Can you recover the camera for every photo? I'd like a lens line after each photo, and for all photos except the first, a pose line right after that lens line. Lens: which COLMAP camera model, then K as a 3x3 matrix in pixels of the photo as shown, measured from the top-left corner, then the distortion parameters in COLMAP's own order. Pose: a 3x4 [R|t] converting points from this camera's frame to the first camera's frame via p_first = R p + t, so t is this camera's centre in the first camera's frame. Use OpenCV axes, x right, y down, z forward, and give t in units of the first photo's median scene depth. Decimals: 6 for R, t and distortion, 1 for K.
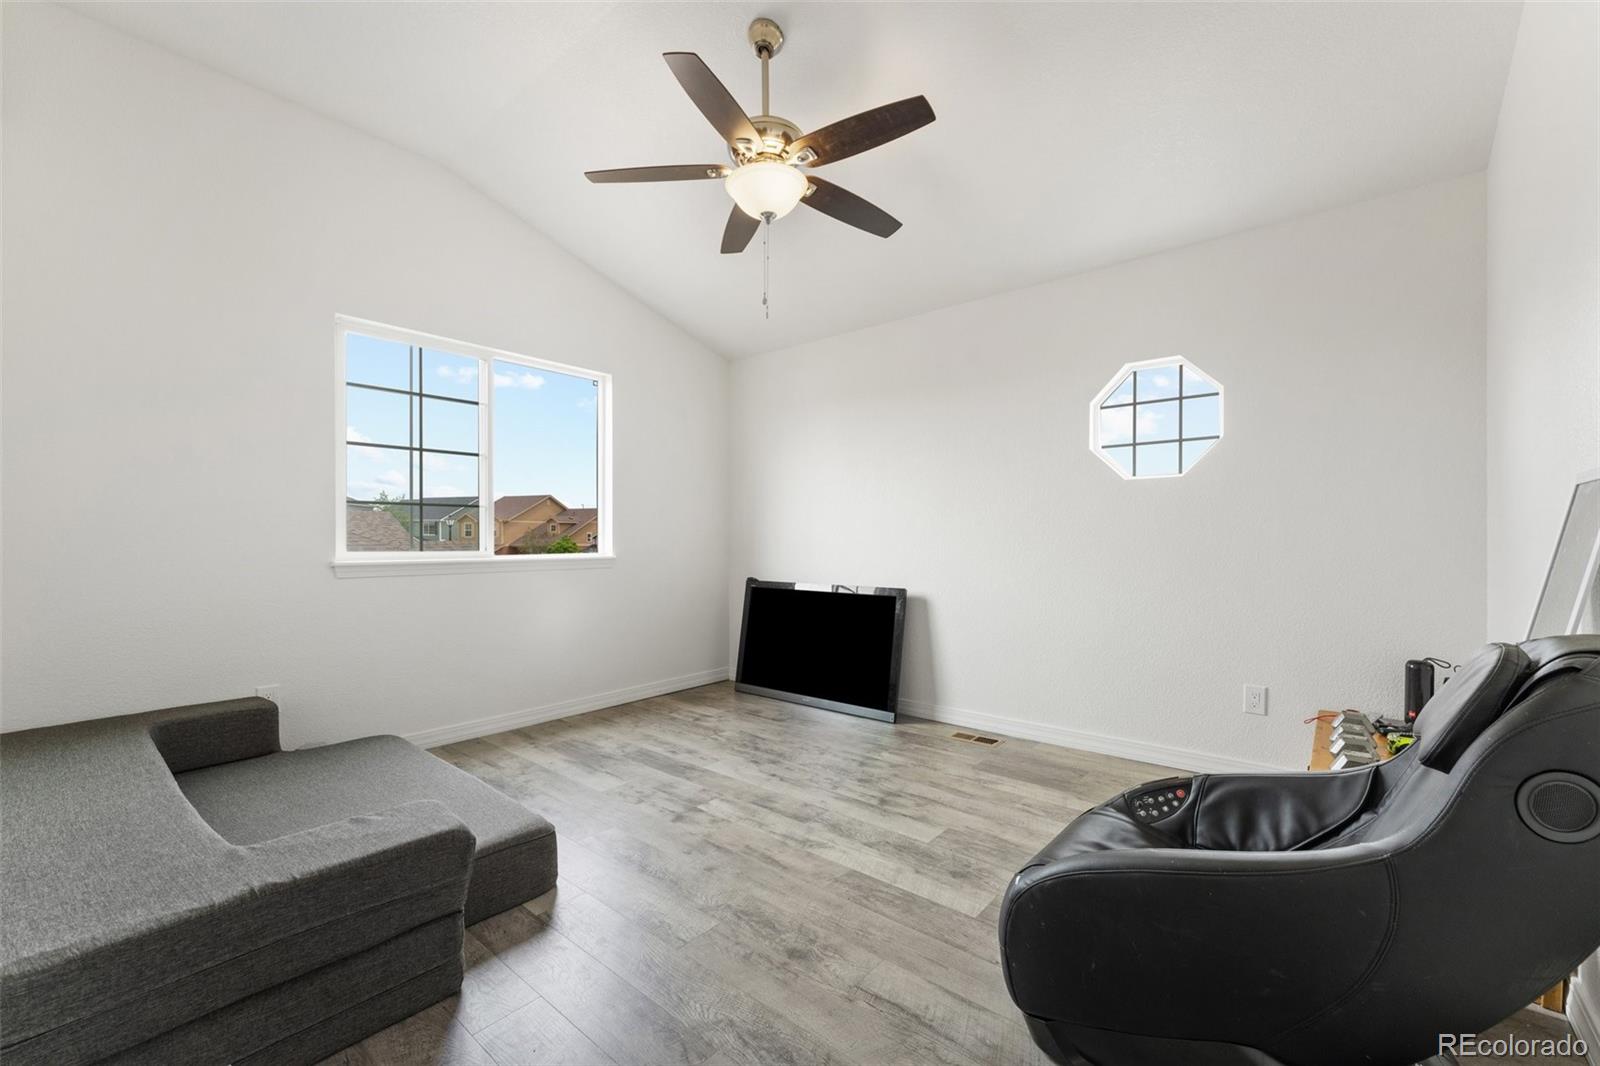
lens RADIAL K [[645.8, 0, 799.7], [0, 645.8, 541.9], [0, 0, 1]] dist [-0.000620, -0.000188]
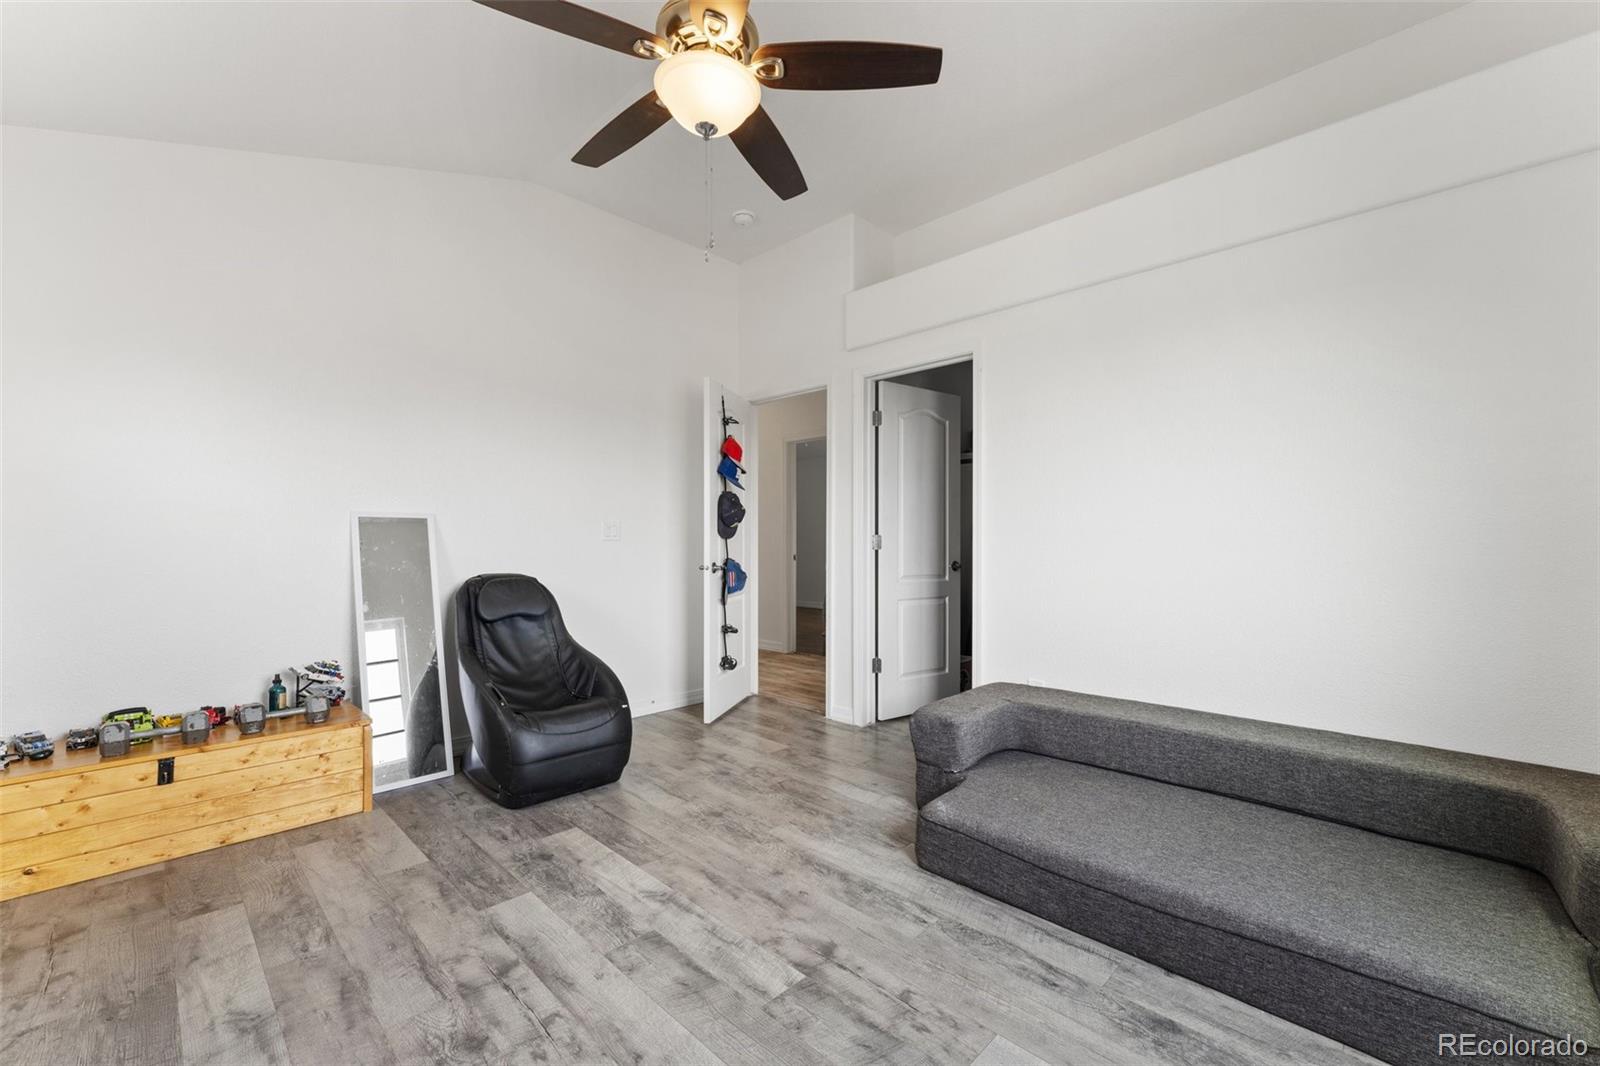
lens RADIAL K [[645.8, 0, 799.4], [0, 645.8, 539.1], [0, 0, 1]] dist [-0.000620, -0.000188]
pose [[-0.997793, -0.000492, 0.066404, -0.209186], [-0.000657, 0.999997, -0.002456, -0.008379], [-0.066402, -0.002495, -0.997790, 1.741273]]
